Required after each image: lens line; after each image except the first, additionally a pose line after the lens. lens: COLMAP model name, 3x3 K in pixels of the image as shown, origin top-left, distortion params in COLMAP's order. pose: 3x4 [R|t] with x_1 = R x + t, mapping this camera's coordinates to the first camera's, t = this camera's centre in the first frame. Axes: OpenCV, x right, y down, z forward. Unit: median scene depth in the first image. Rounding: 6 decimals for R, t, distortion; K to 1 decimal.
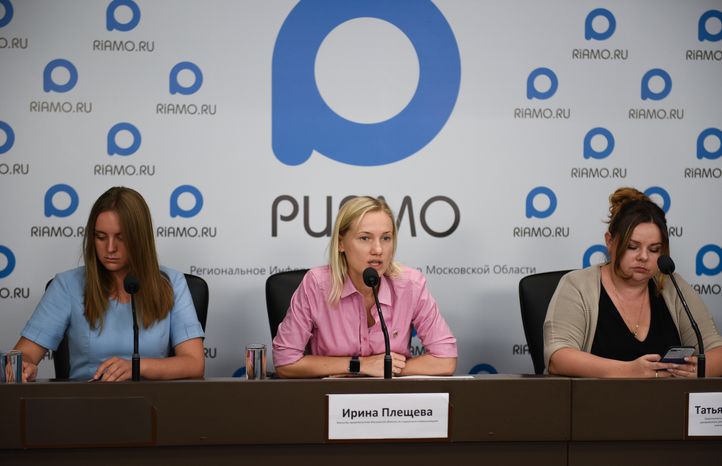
lens RADIAL K [[1422.1, 0, 371.5], [0, 1422.1, 247.9], [0, 0, 1]] dist [0.041756, 0.000000]
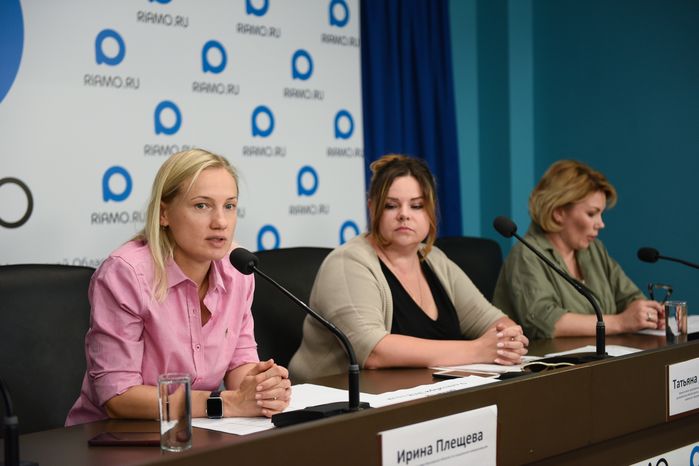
lens RADIAL K [[1158.4, 0, 355.2], [0, 1158.4, 236.3], [0, 0, 1]] dist [0.097623, 0.000000]
pose [[0.790659, -0.049379, 0.610262, -0.343957], [0.062296, 0.998058, 0.000046, 0.015736], [-0.609079, 0.037981, 0.792199, 0.587625]]
